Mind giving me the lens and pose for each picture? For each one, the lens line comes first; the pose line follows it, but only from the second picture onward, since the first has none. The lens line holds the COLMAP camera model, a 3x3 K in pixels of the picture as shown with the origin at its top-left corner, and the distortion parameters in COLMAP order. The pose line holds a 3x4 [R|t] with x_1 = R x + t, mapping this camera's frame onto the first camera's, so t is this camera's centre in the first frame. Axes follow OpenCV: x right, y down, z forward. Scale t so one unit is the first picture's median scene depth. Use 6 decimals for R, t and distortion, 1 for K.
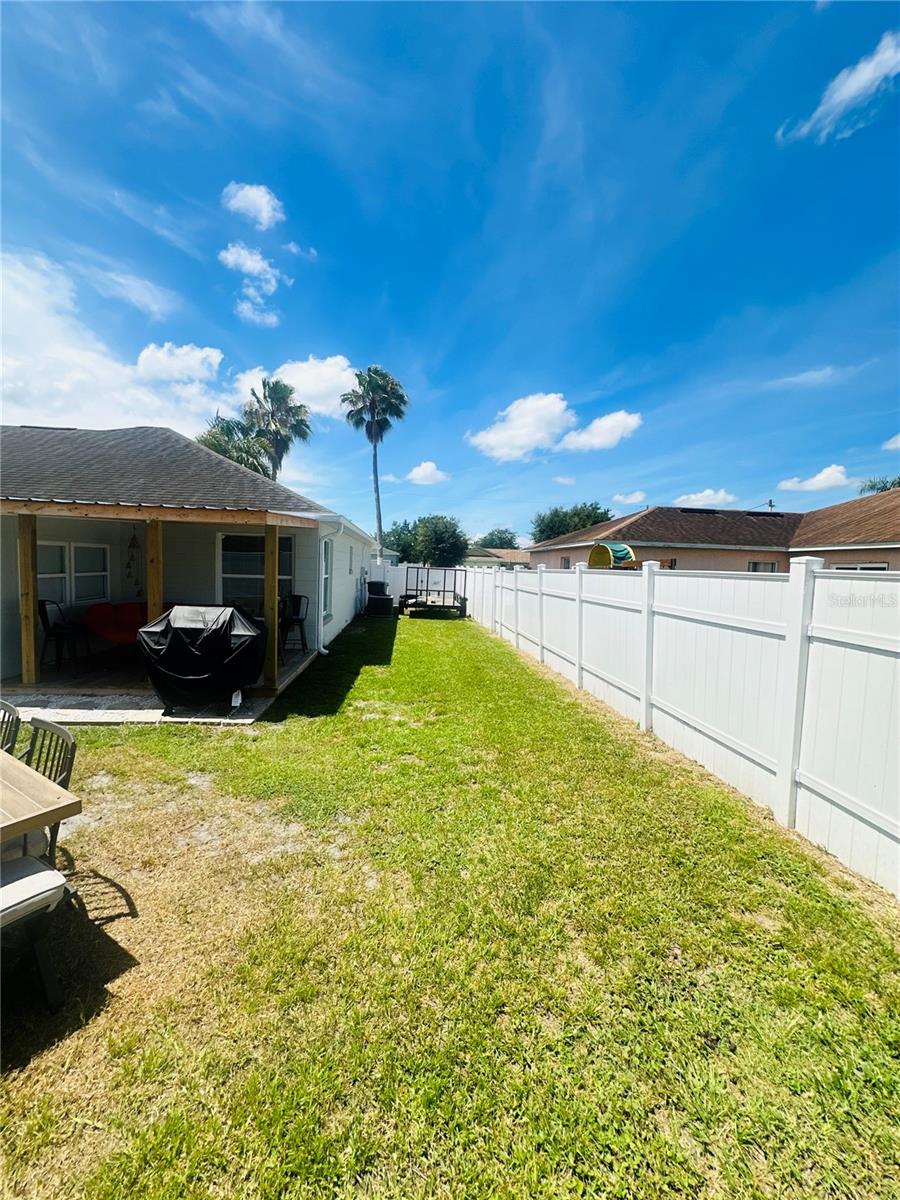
lens RADIAL K [[481.2, 0, 450.0], [0, 481.2, 600.0], [0, 0, 1]] dist [-0.002647, -0.000137]
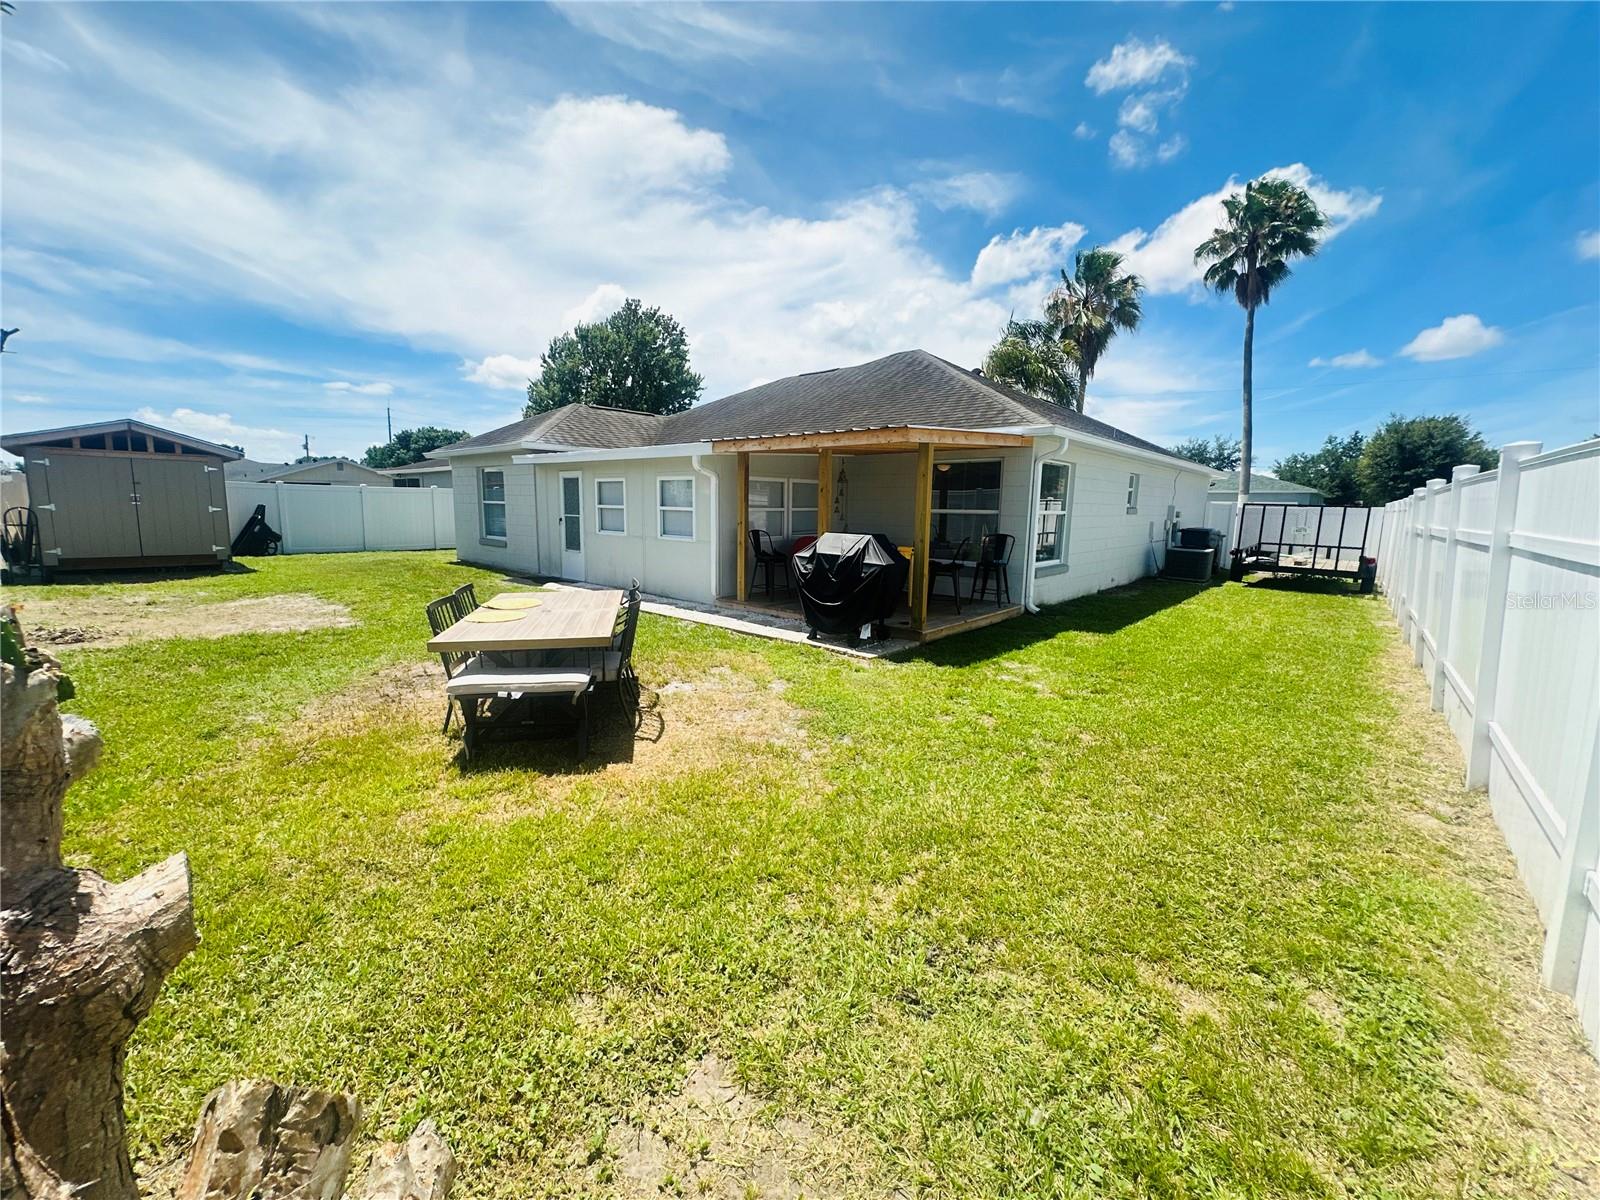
lens RADIAL K [[641.5, 0, 800.0], [0, 641.5, 600.0], [0, 0, 1]] dist [-0.002647, -0.000137]
pose [[0.687292, 0.084891, -0.721403, 0.369036], [-0.043928, 0.996187, 0.075376, 0.053965], [0.725051, -0.020115, 0.688401, 0.040687]]
